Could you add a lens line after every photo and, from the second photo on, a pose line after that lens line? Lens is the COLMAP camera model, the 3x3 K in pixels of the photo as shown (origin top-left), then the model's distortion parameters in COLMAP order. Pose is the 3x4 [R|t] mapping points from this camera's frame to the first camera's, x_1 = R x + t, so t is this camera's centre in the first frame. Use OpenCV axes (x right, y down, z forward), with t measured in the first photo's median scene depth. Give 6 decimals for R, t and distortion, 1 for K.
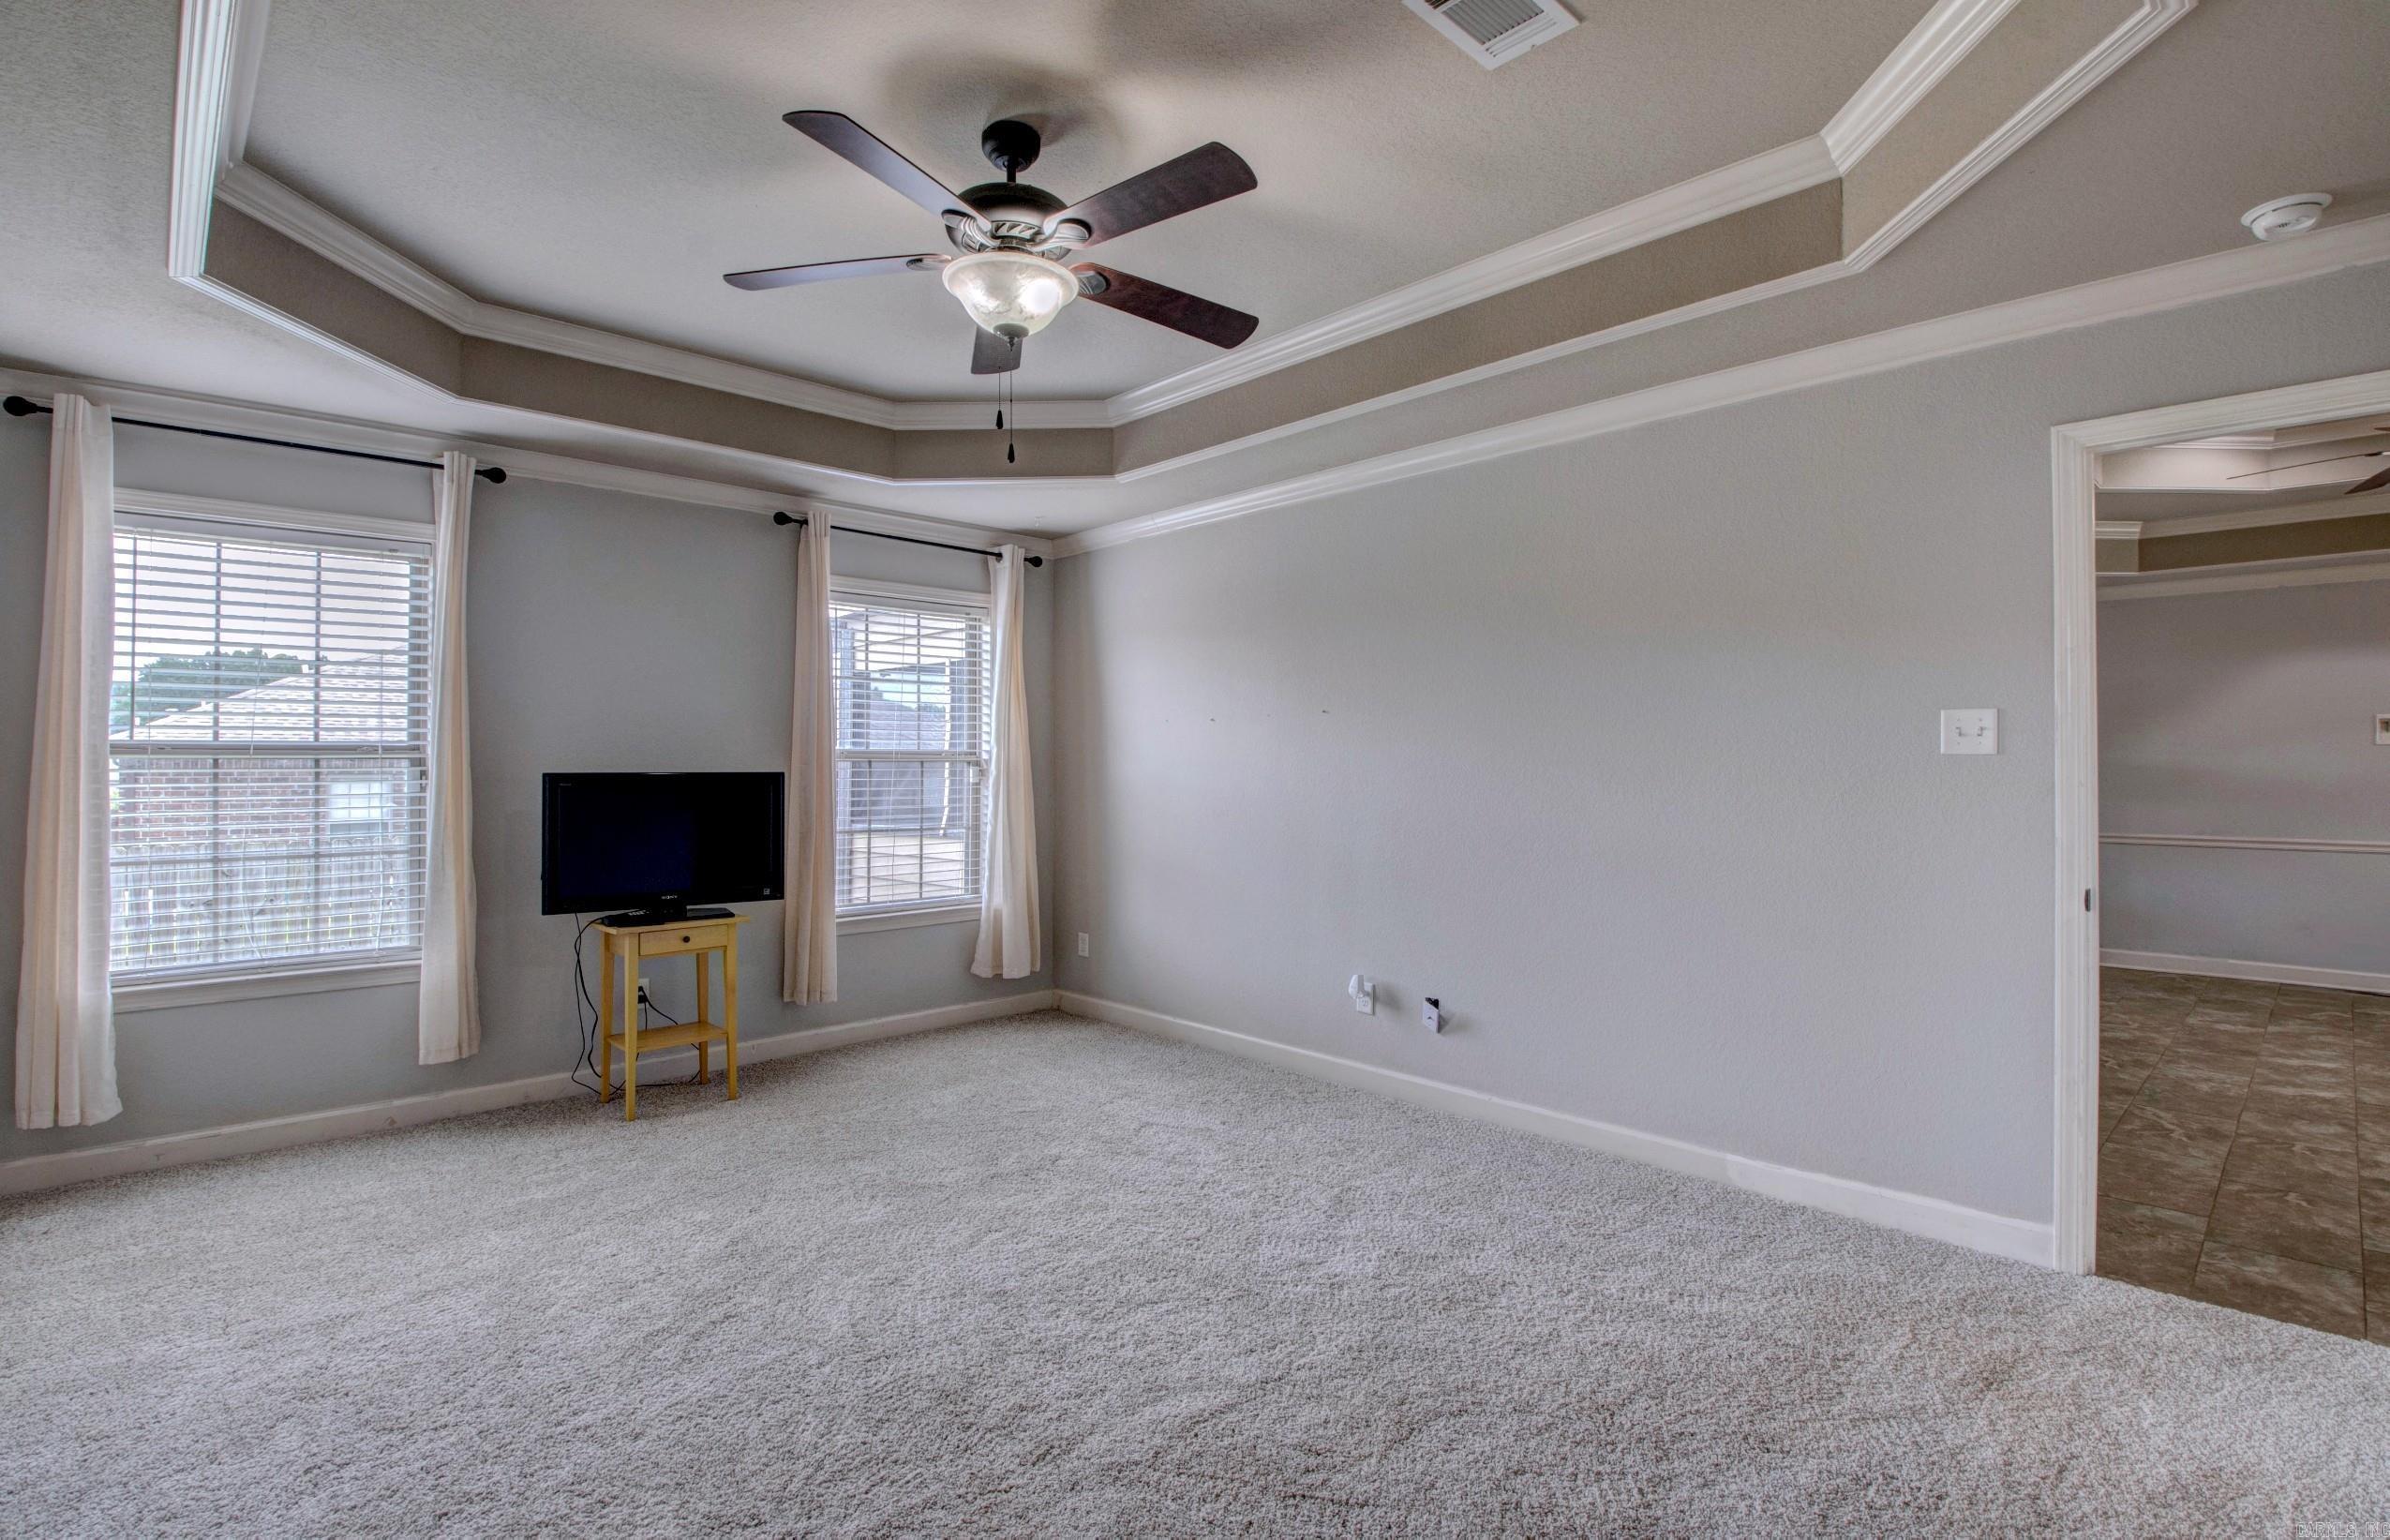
lens RADIAL K [[1122.3, 0, 1195.0], [0, 1122.3, 770.0], [0, 0, 1]] dist [-0.045002, -0.000896]
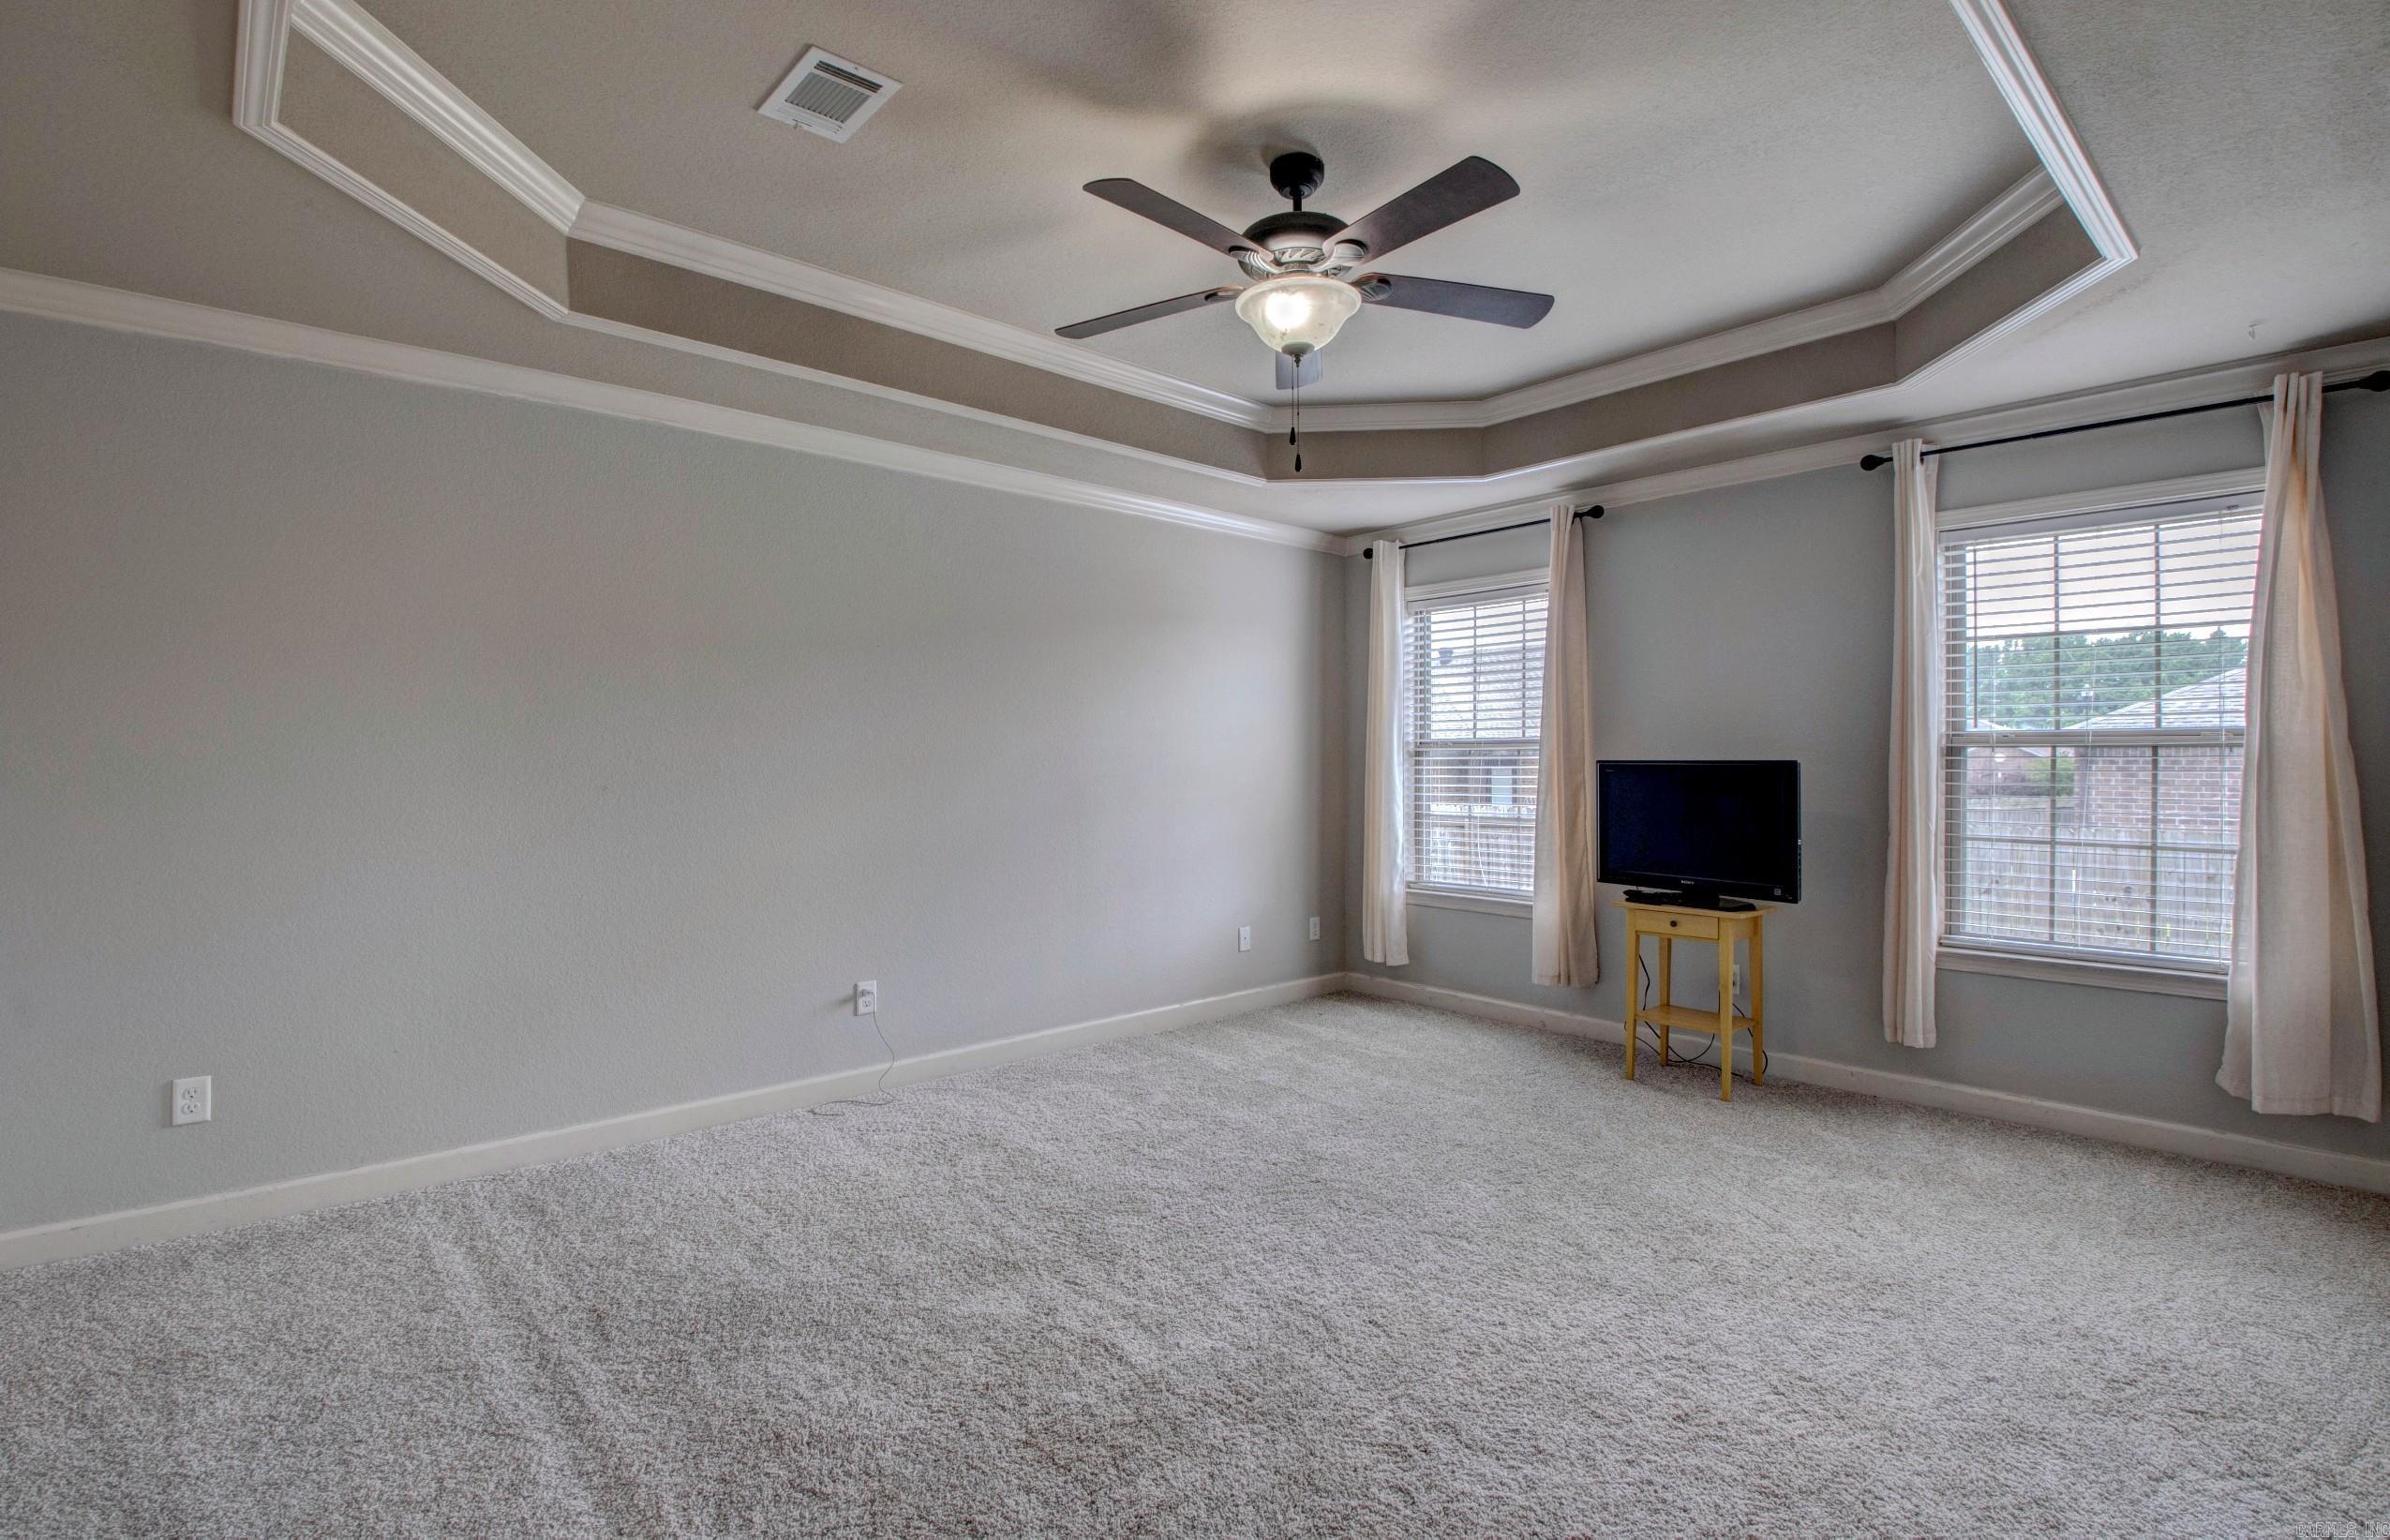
lens RADIAL K [[1102.4, 0, 1195.0], [0, 1102.4, 770.0], [0, 0, 1]] dist [0.078283, -0.058355]
pose [[-0.032610, 0.012345, -0.999392, 0.558027], [-0.000911, 0.999923, 0.012381, -0.001578], [0.999468, 0.001314, -0.032597, 0.562093]]
